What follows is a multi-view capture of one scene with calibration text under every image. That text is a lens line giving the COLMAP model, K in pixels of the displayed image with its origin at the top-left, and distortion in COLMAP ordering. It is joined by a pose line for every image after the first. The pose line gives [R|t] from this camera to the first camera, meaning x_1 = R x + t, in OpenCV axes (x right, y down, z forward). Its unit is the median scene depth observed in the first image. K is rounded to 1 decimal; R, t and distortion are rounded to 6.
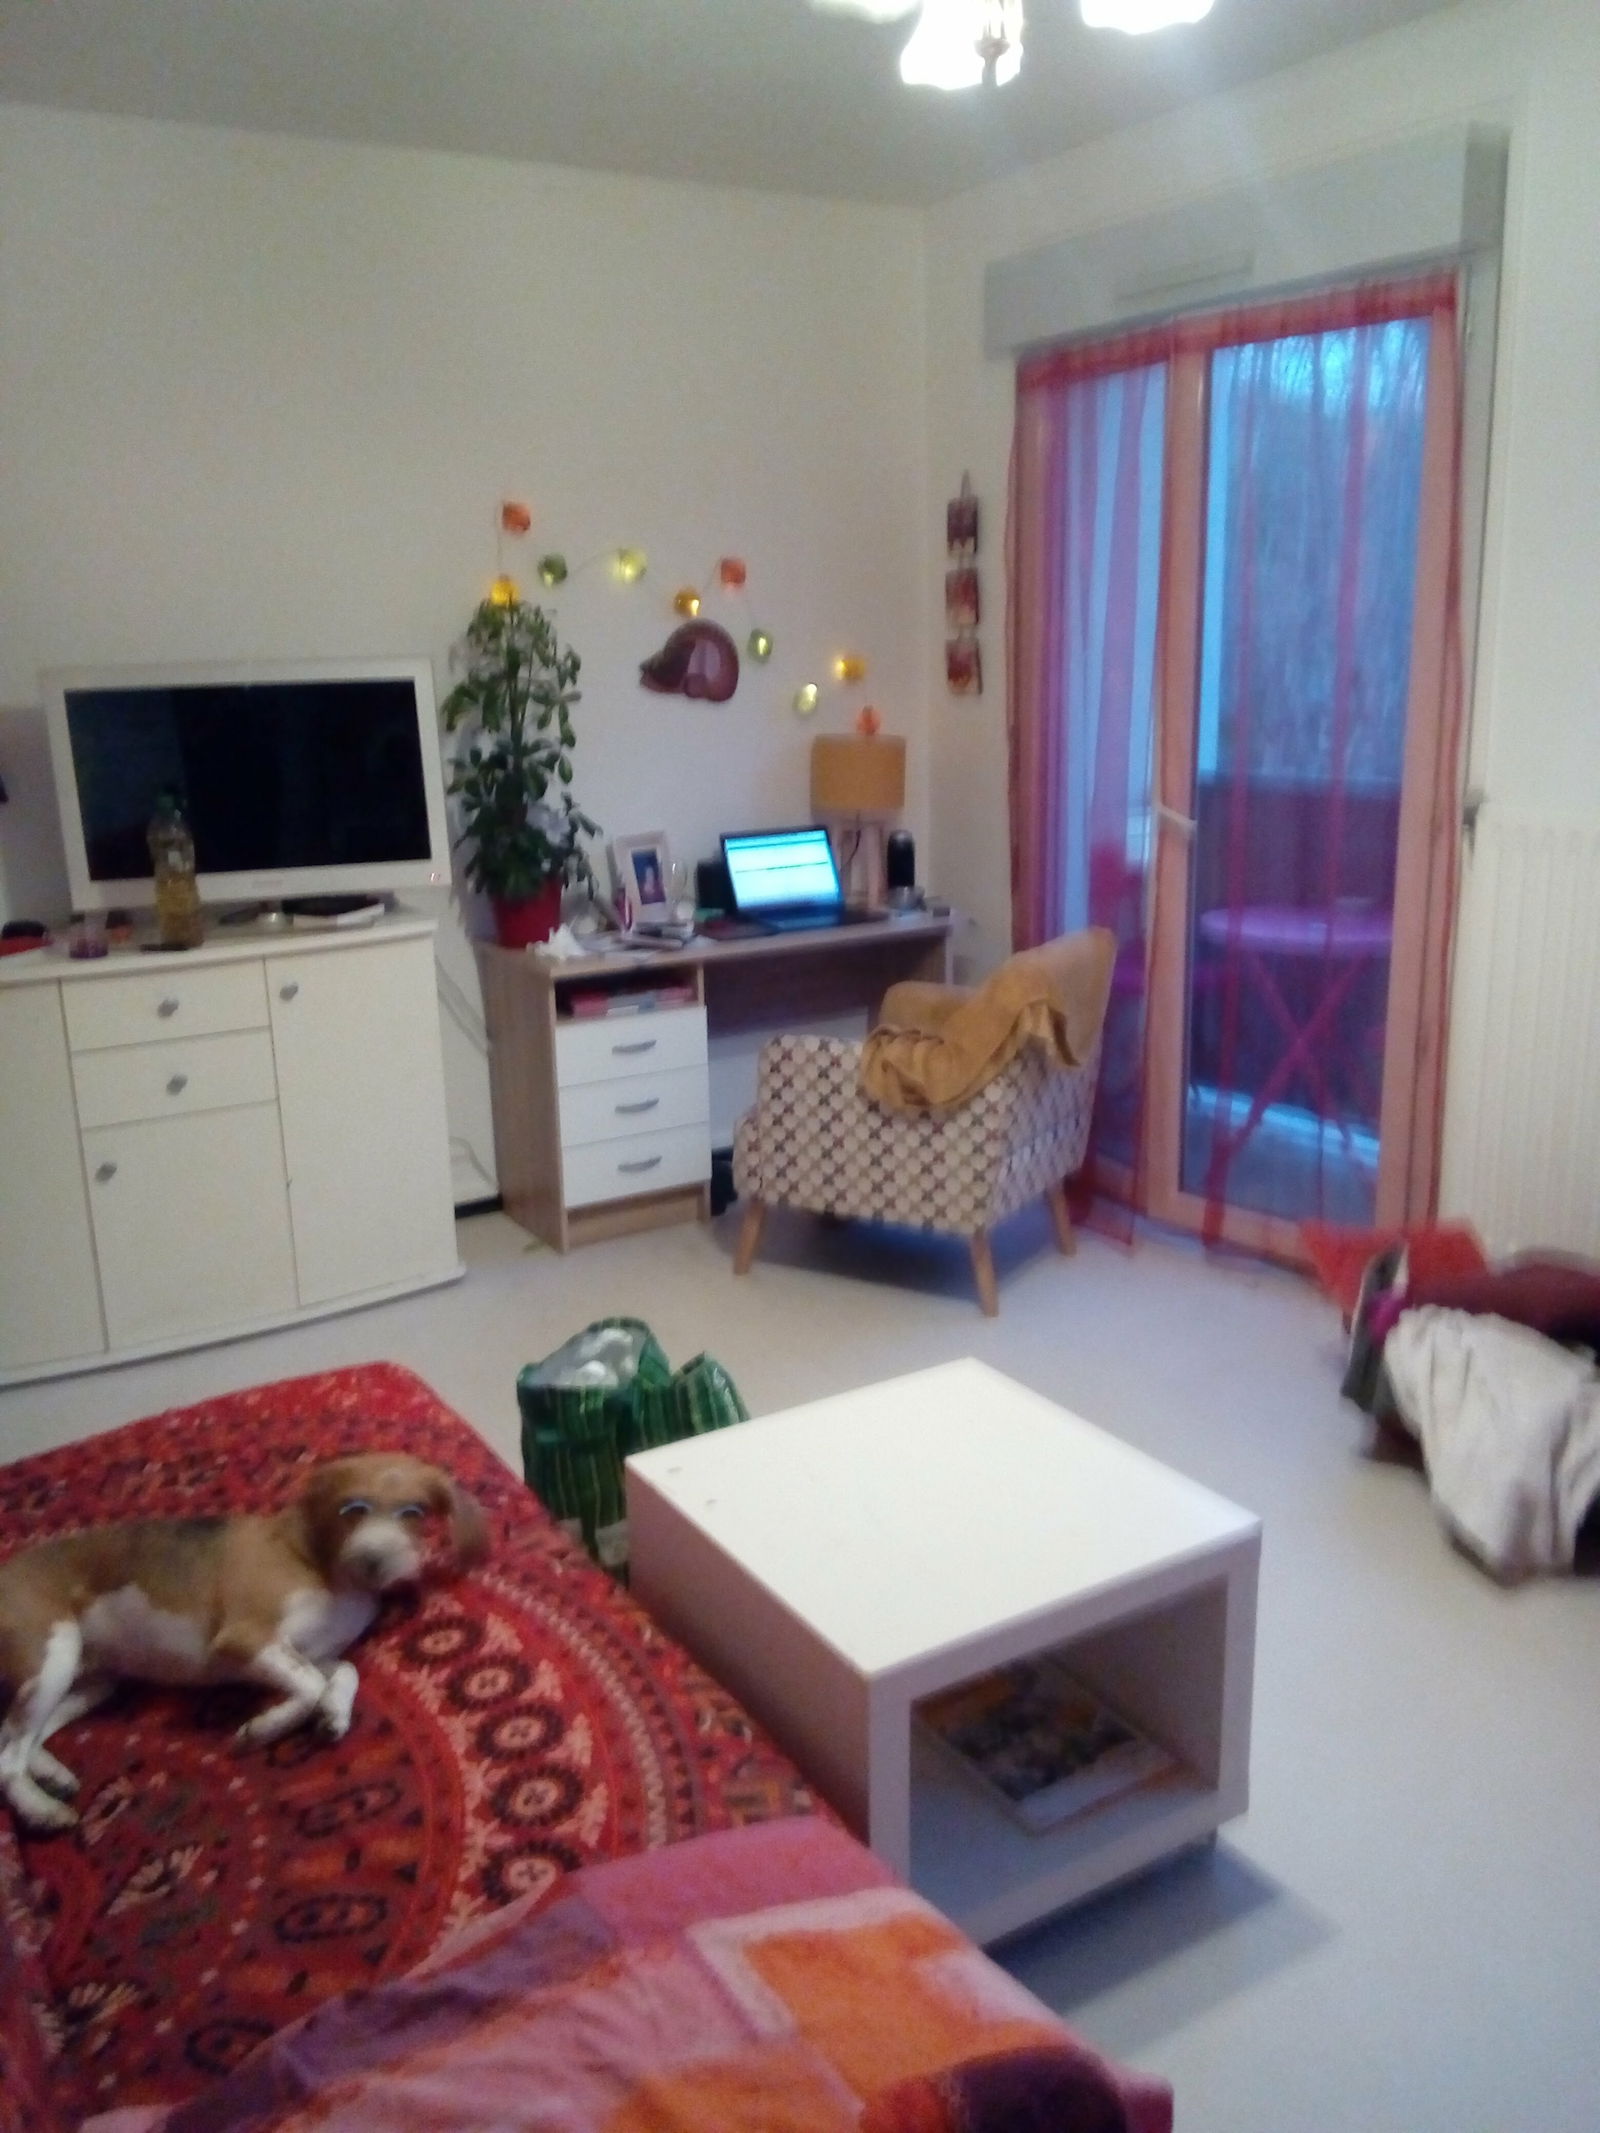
lens RADIAL K [[1616.3, 0, 800.0], [0, 1616.3, 1066.5], [0, 0, 1]] dist [0.043294, -0.097989]
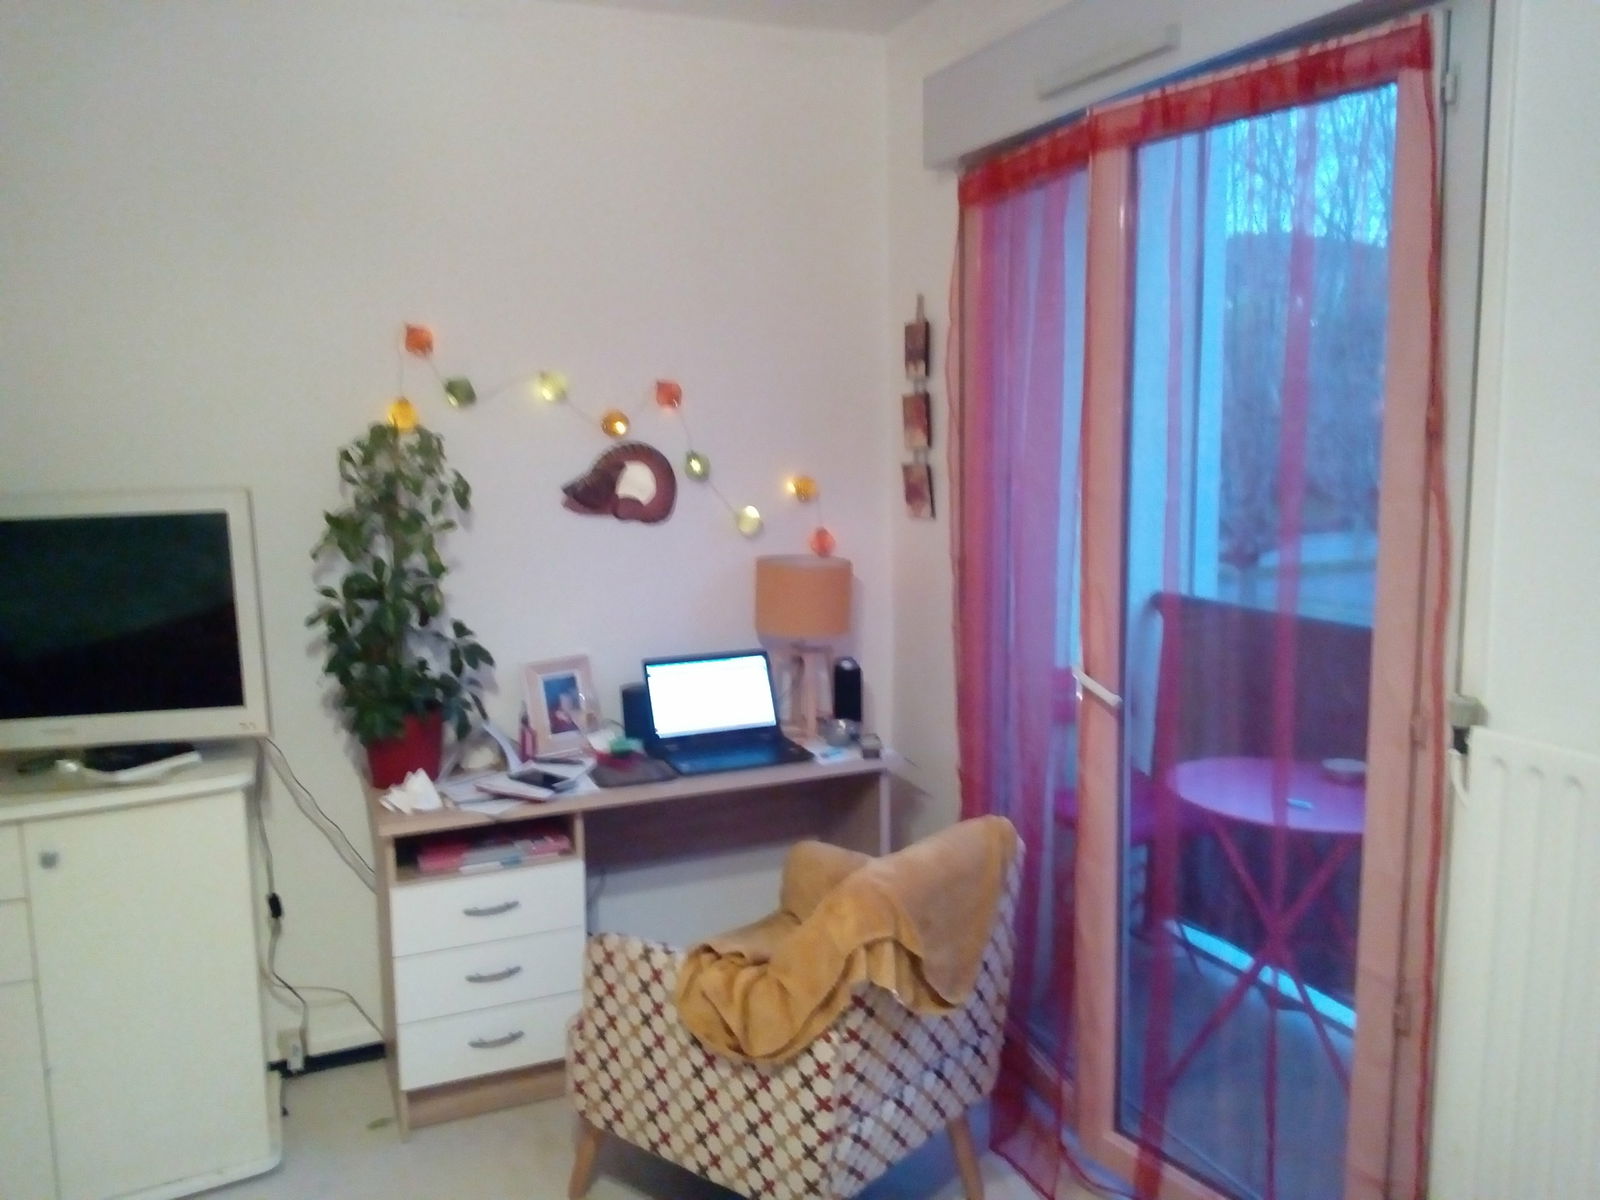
lens RADIAL K [[1212.4, 0, 800.0], [0, 1212.4, 600.0], [0, 0, 1]] dist [0.043294, -0.097989]
pose [[0.989444, 0.024666, -0.142802, 0.158173], [-0.041327, 0.992516, -0.114910, -0.110854], [0.138899, 0.119599, 0.983058, 0.338636]]
